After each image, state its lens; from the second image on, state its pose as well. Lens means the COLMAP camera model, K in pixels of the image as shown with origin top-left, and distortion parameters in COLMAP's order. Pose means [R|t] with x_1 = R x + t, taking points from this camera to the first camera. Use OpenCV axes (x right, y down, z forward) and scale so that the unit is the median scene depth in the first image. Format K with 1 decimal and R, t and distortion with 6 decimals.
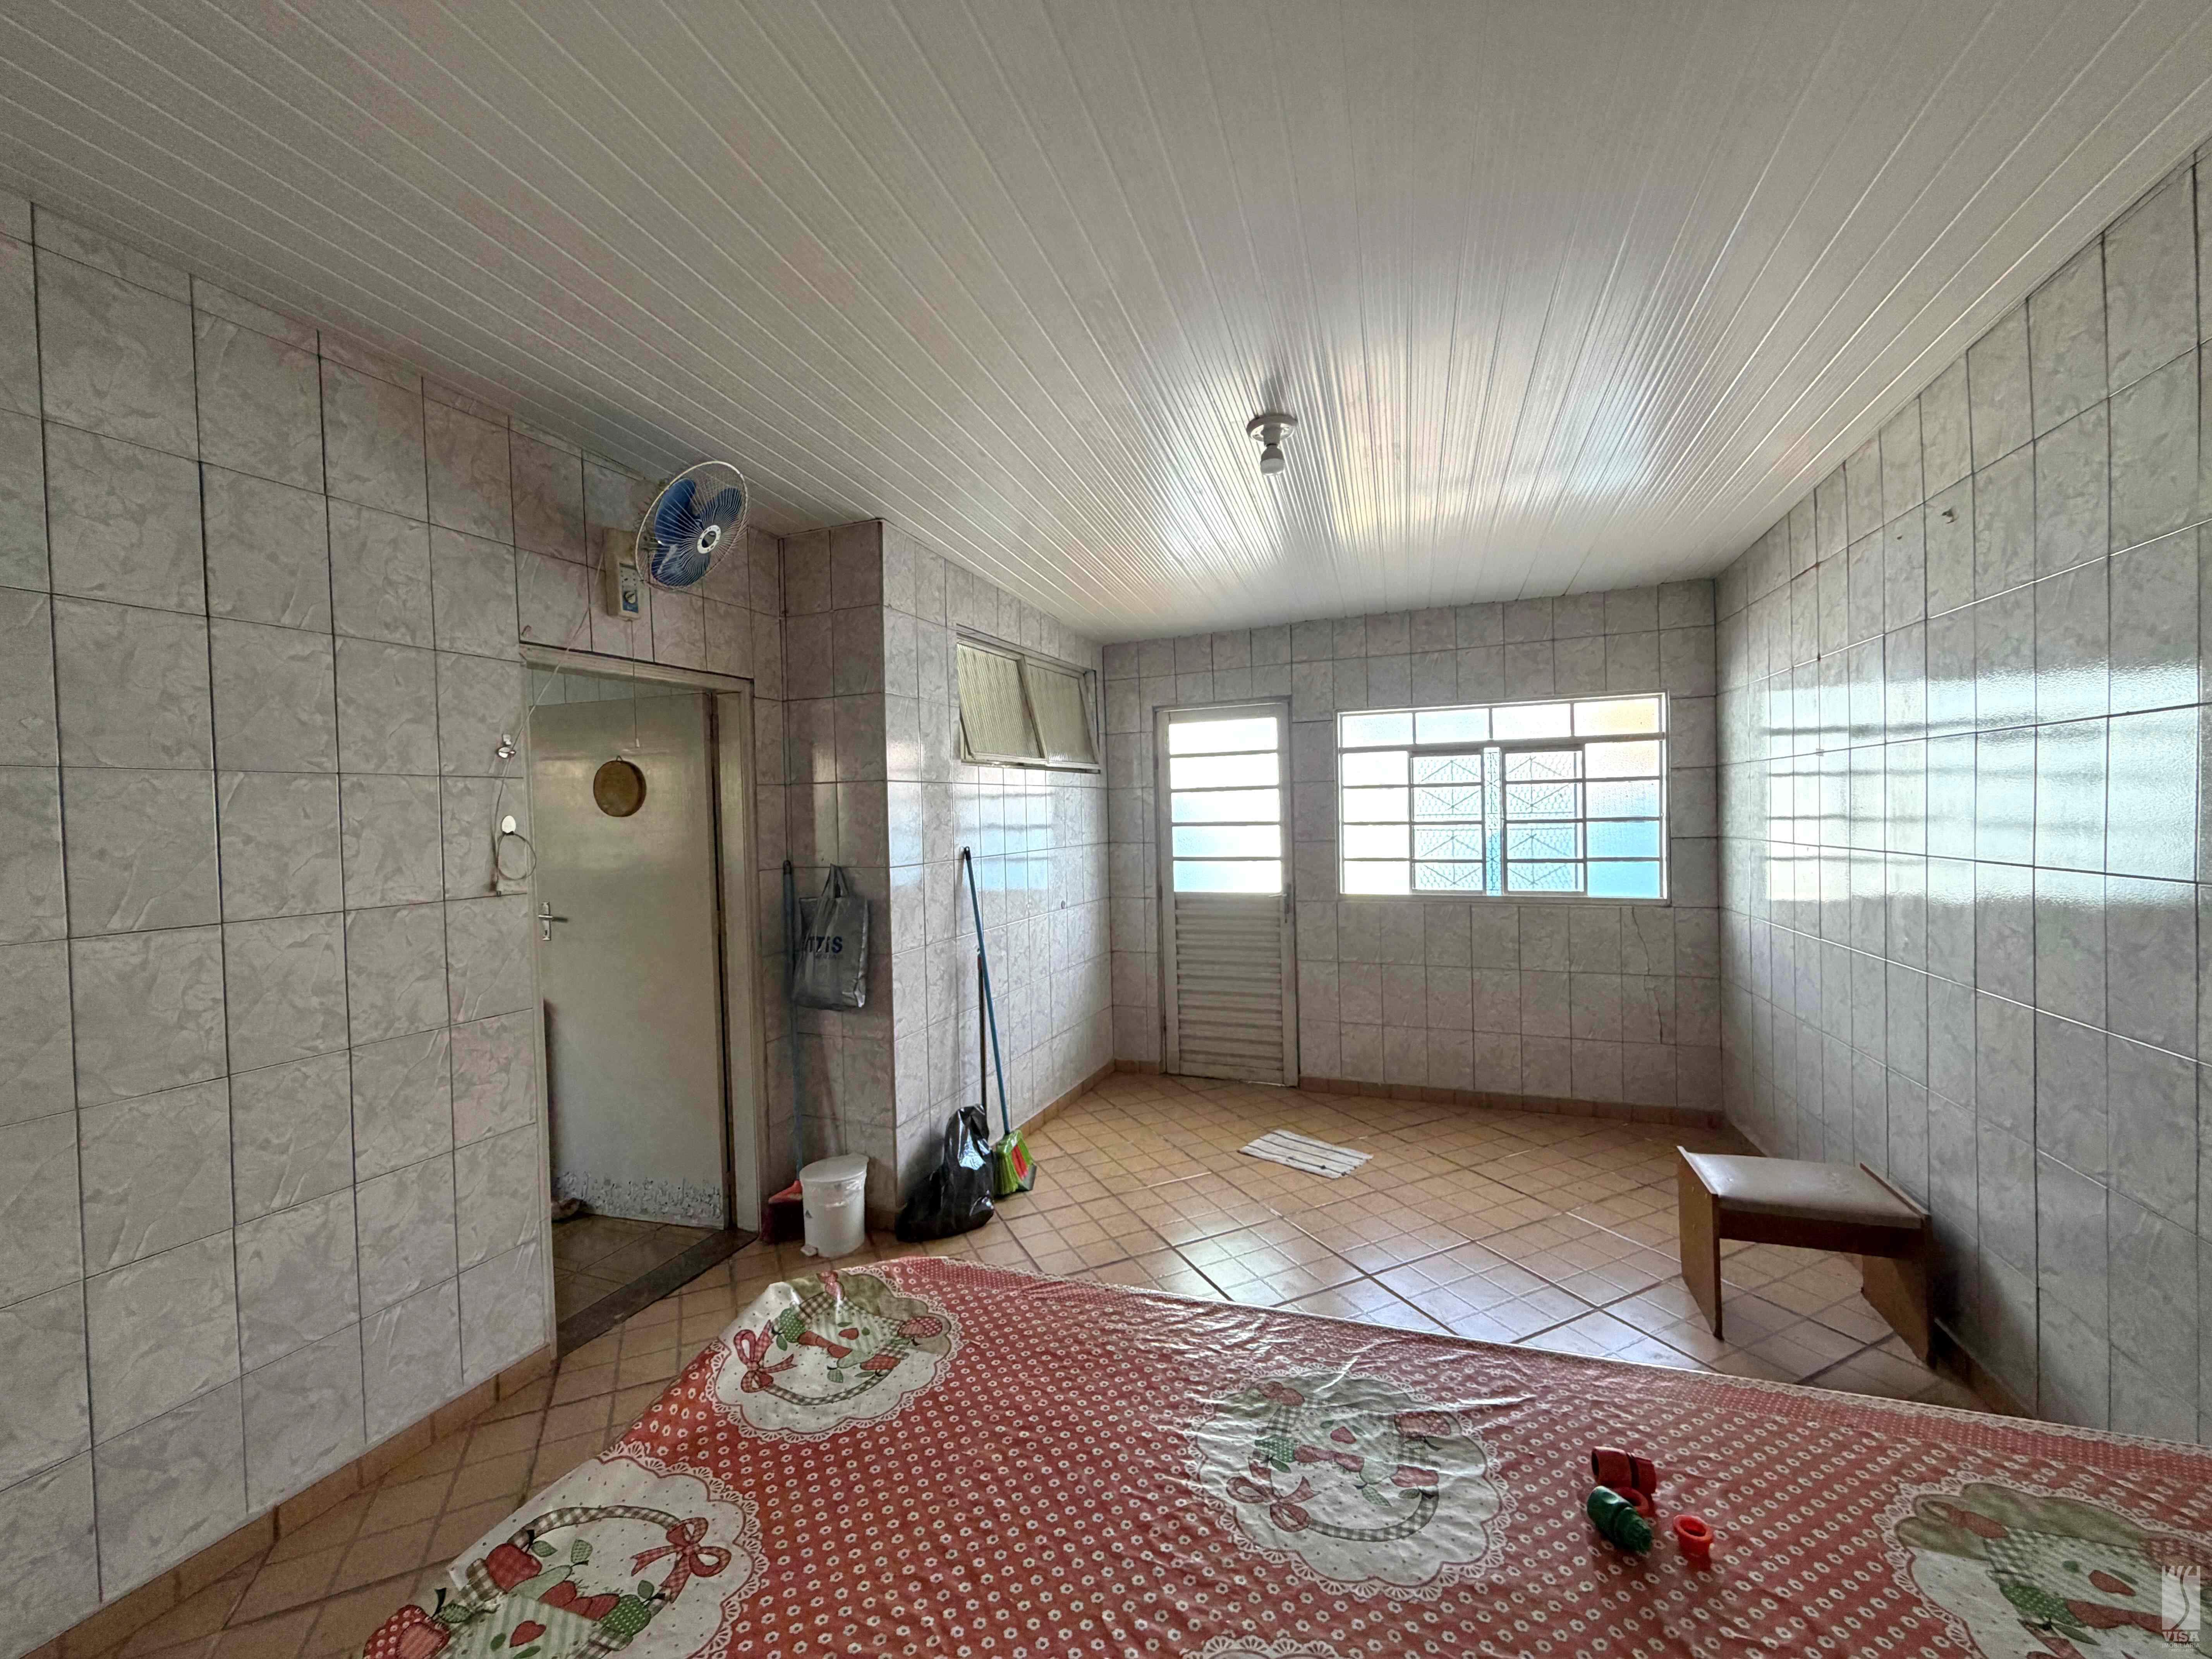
lens RADIAL K [[877.9, 0, 1103.1], [0, 877.9, 826.1], [0, 0, 1]] dist [-0.002715, 0.000709]
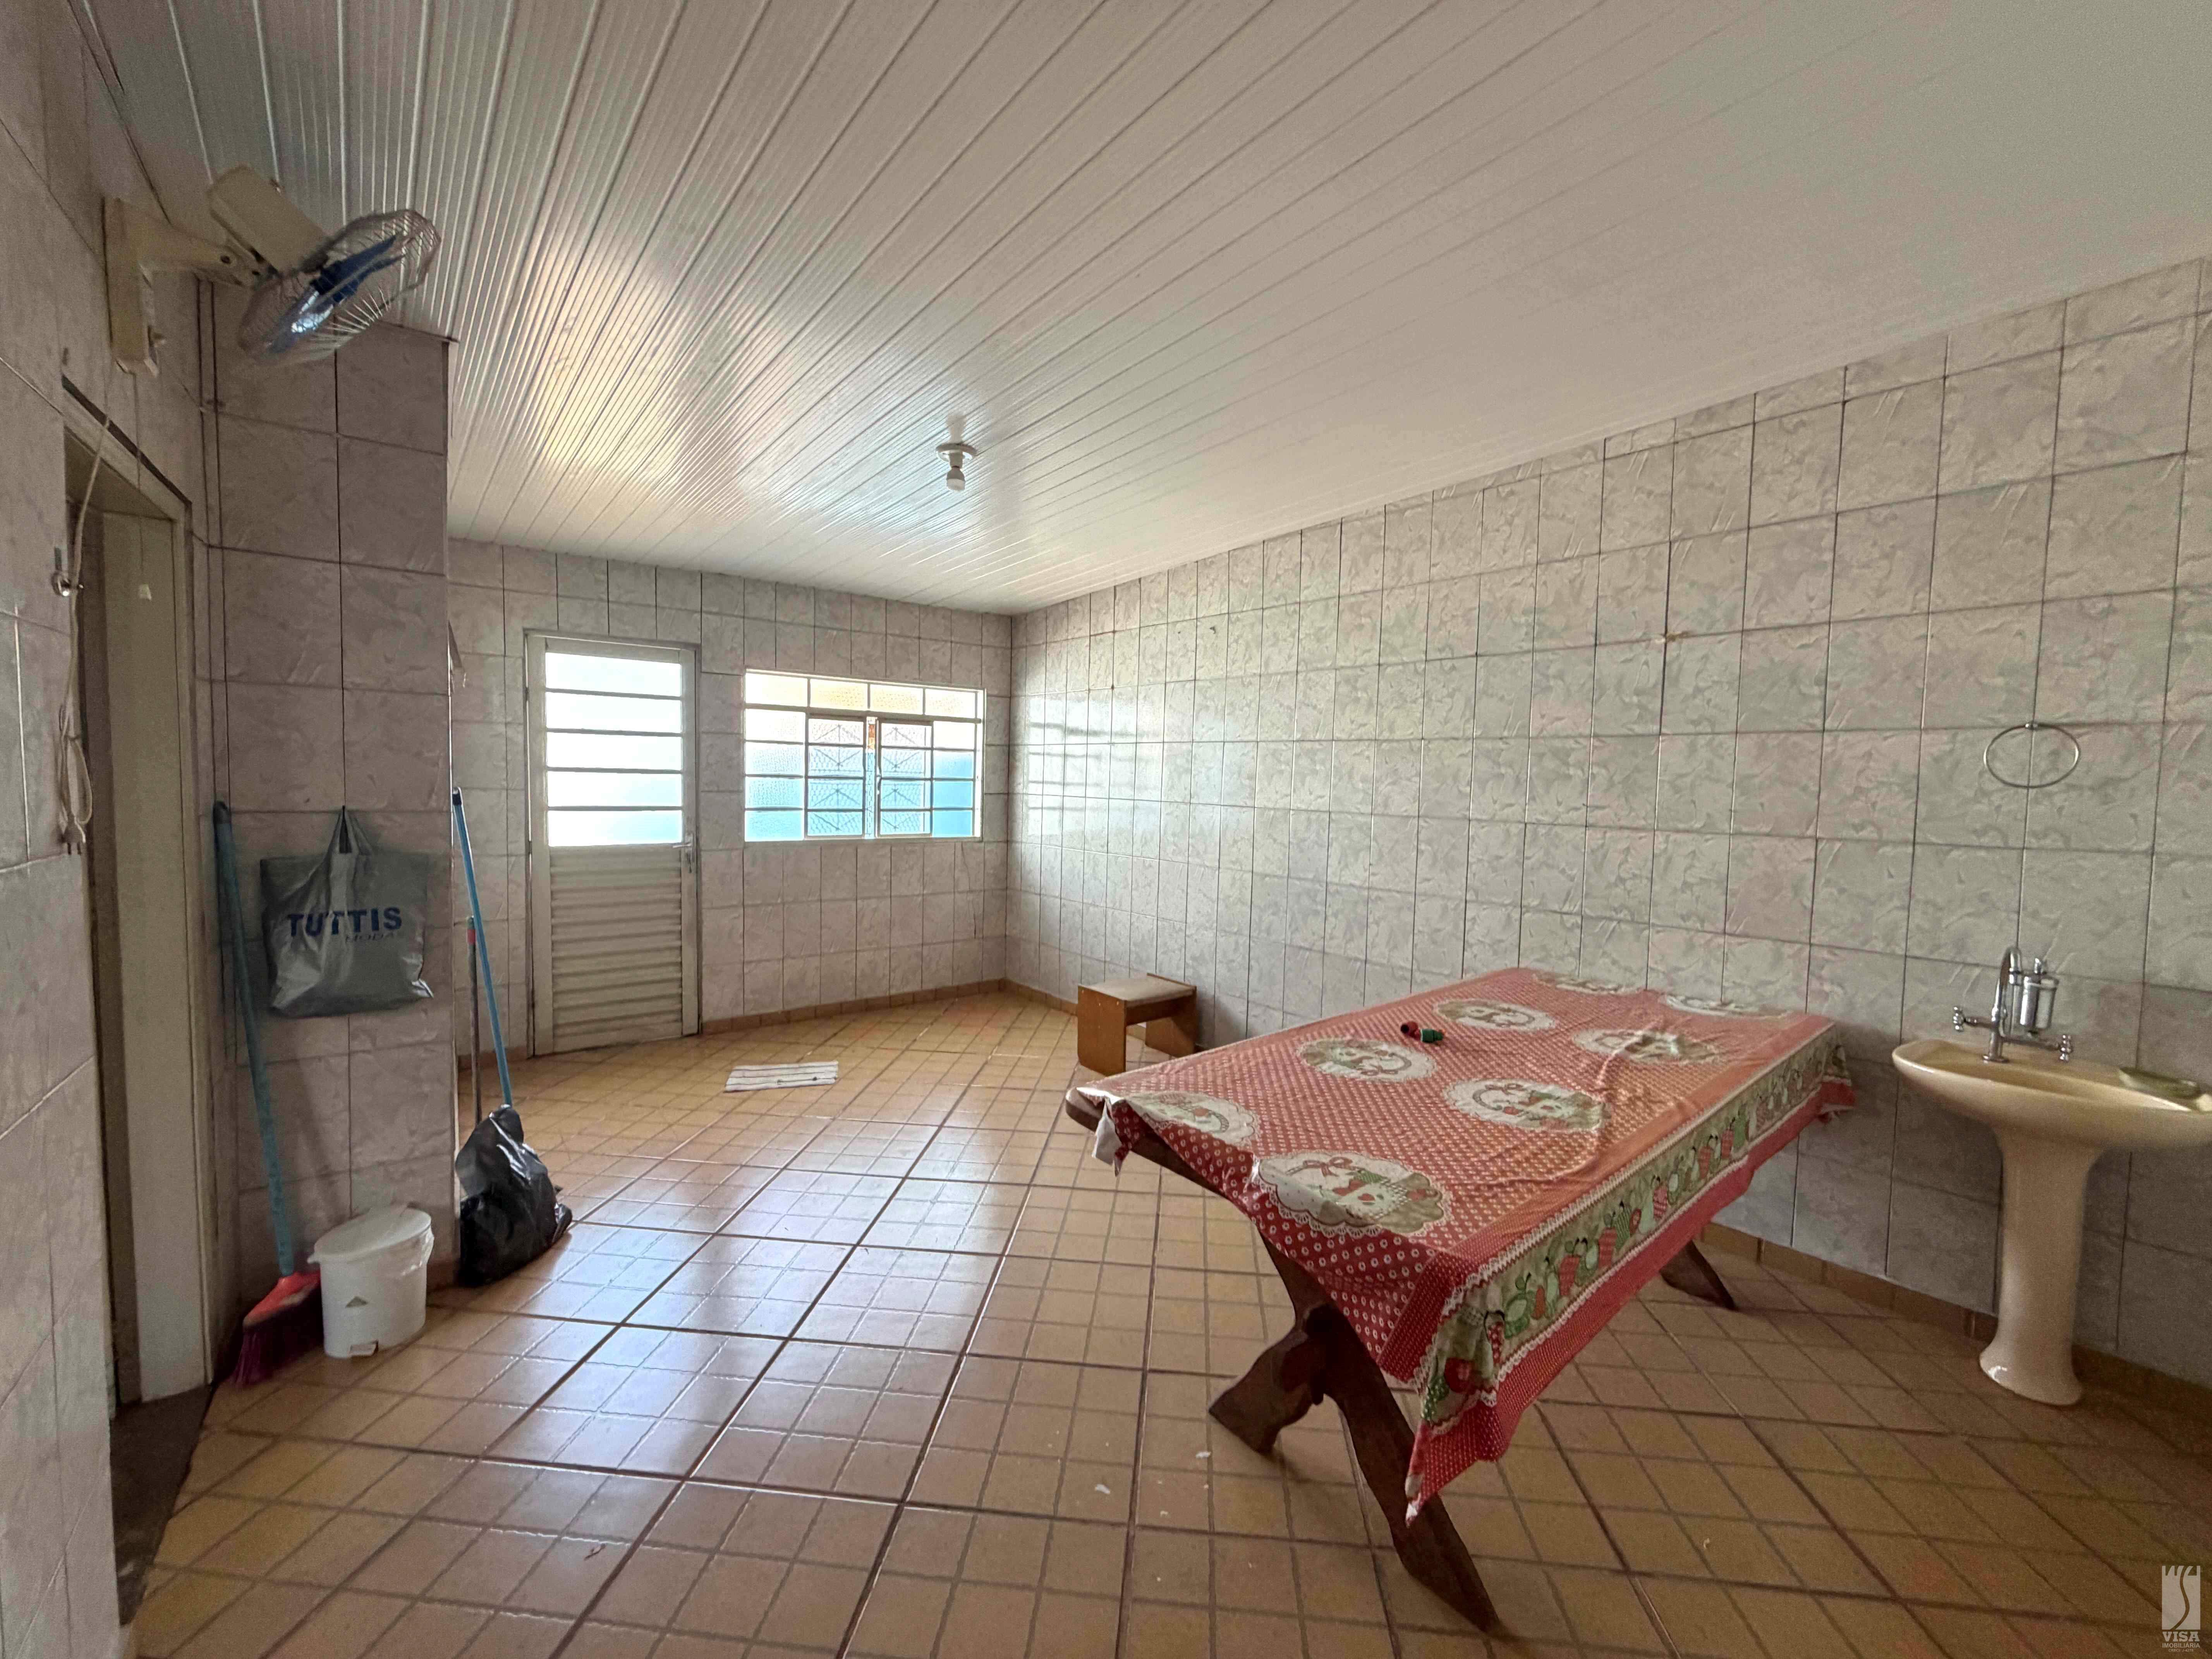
lens RADIAL K [[877.9, 0, 1102.4], [0, 877.9, 827.5], [0, 0, 1]] dist [-0.002715, 0.000709]
pose [[0.510601, -0.013840, 0.859707, -0.450042], [-0.025746, 0.999176, 0.031377, 0.017361], [-0.859432, -0.038155, 0.509824, 0.101089]]
